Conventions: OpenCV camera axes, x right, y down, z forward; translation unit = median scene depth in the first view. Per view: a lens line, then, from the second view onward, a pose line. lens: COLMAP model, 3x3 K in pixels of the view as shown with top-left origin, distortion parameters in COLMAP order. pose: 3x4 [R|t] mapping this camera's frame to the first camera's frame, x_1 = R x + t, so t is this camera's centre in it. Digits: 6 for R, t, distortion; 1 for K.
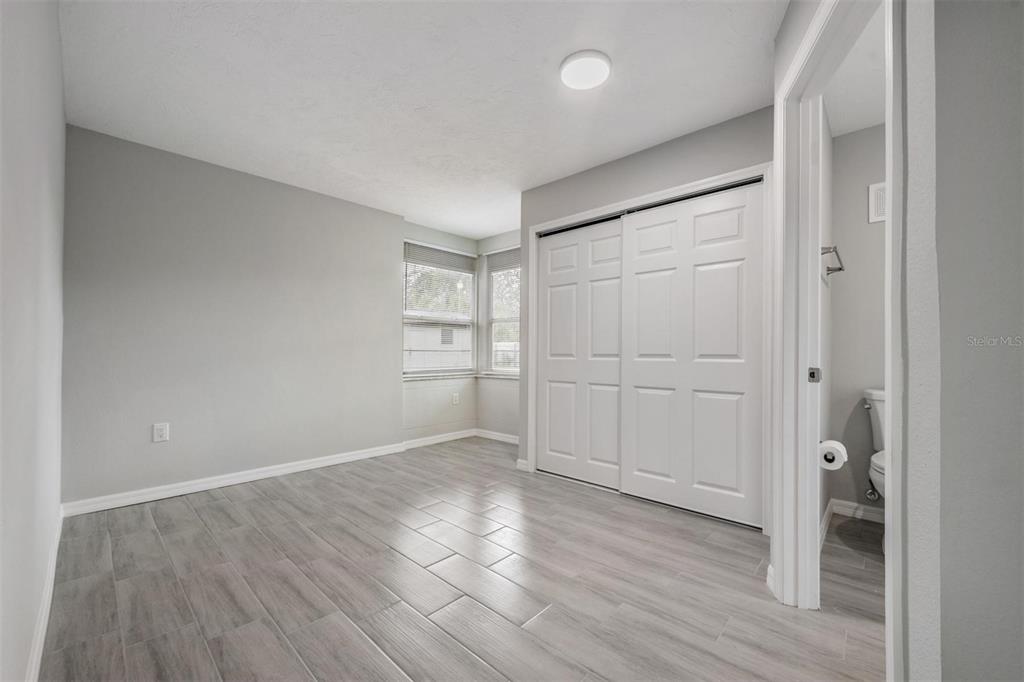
lens RADIAL K [[397.8, 0, 509.5], [0, 397.8, 350.2], [0, 0, 1]] dist [-0.002061, -0.000050]
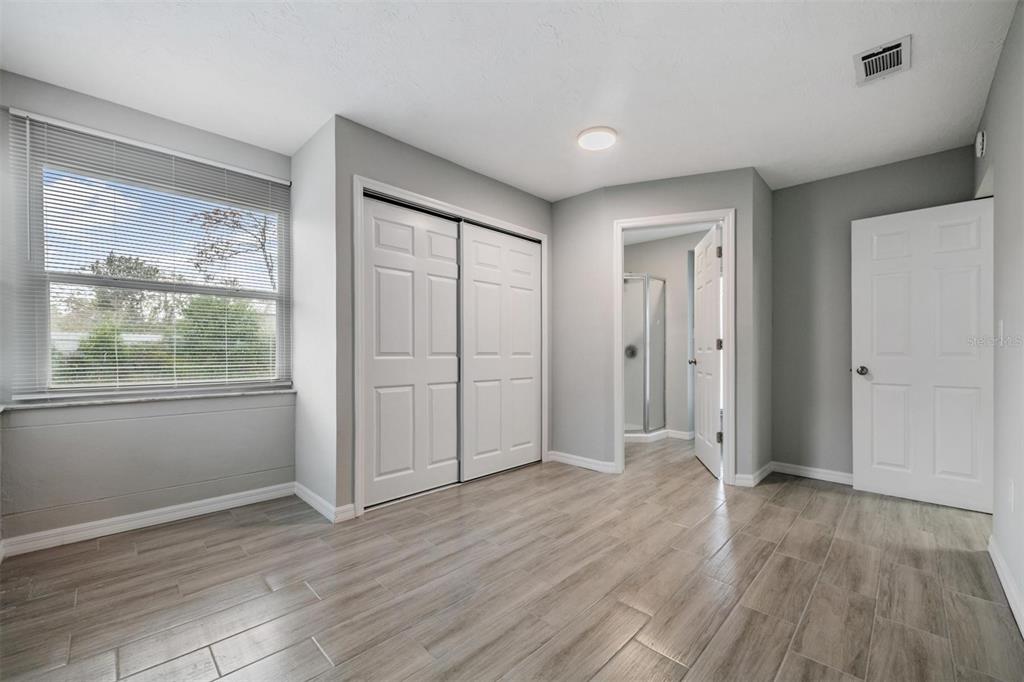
lens RADIAL K [[403.1, 0, 509.1], [0, 403.1, 355.3], [0, 0, 1]] dist [-0.018090, -0.000073]
pose [[0.048813, -0.007835, 0.998777, -0.884582], [-0.006778, 0.999944, 0.008176, 0.009119], [-0.998785, -0.007168, 0.048758, 0.928980]]
